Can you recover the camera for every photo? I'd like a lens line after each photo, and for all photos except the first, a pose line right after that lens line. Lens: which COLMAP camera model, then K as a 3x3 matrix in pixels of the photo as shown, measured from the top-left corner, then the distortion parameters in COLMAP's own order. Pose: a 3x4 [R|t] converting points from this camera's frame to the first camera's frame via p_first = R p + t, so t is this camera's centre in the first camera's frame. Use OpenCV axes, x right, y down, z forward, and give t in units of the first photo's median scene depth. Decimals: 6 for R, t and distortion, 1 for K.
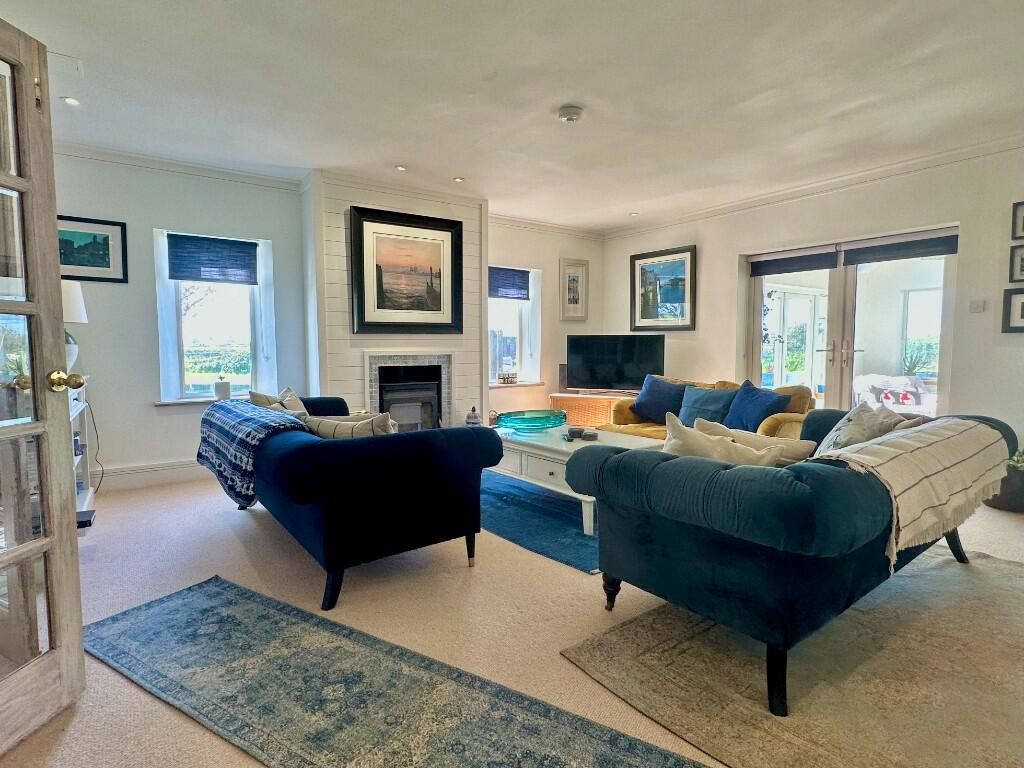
lens RADIAL K [[538.3, 0, 511.9], [0, 538.3, 381.2], [0, 0, 1]] dist [-0.005026, -0.001697]
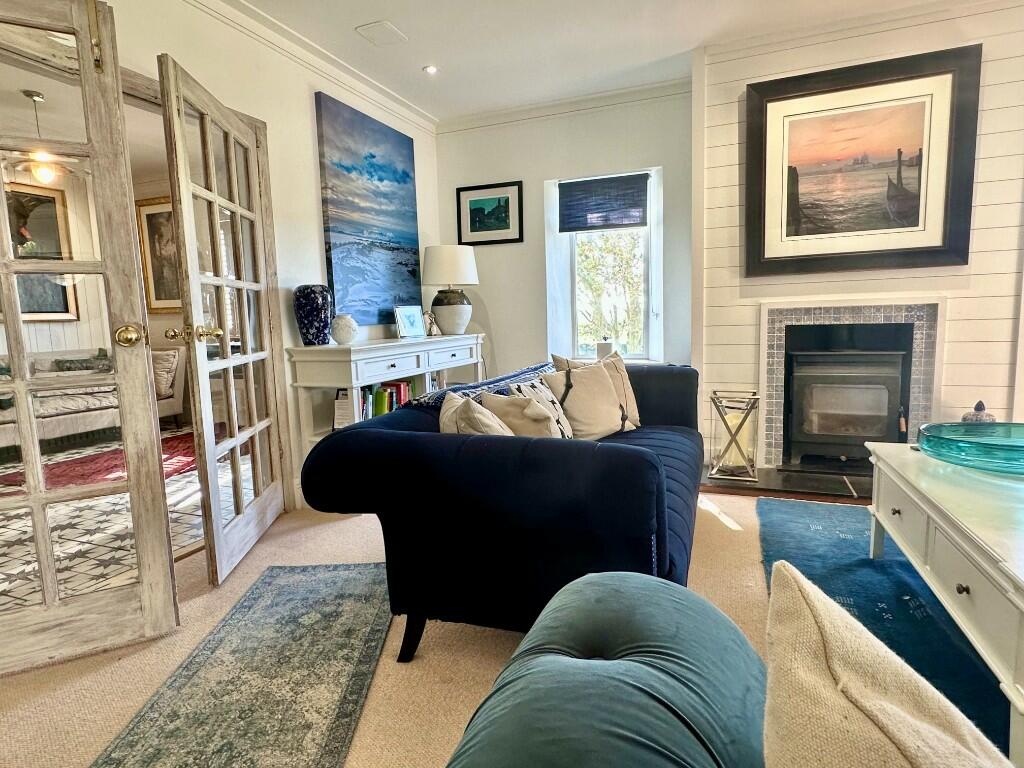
lens RADIAL K [[569.7, 0, 507.3], [0, 569.7, 386.0], [0, 0, 1]] dist [-0.001916, 0.000214]
pose [[0.538508, 0.088471, -0.837963, 0.163100], [-0.024885, 0.995709, 0.089133, -0.007072], [0.842253, -0.027146, 0.538399, 0.341532]]
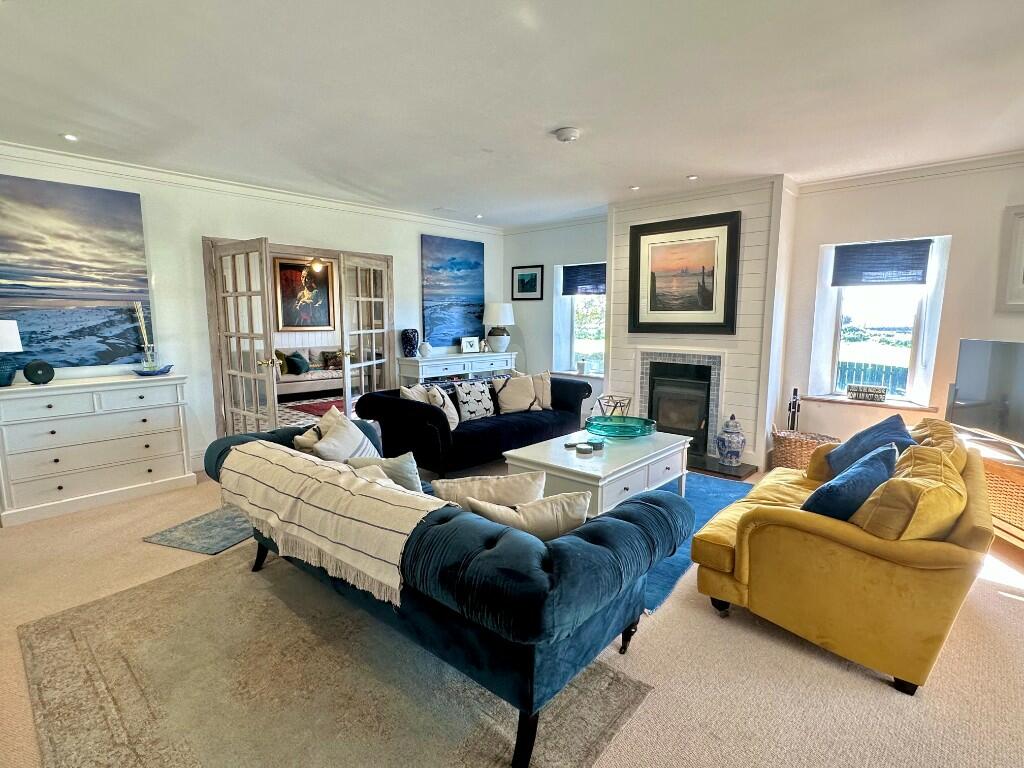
lens RADIAL K [[512.1, 0, 509.1], [0, 512.1, 386.0], [0, 0, 1]] dist [-0.005495, -0.000764]
pose [[0.195762, 0.134991, -0.971316, 0.773179], [-0.067261, 0.989996, 0.124031, -0.092706], [0.978342, 0.041051, 0.202884, 0.499397]]
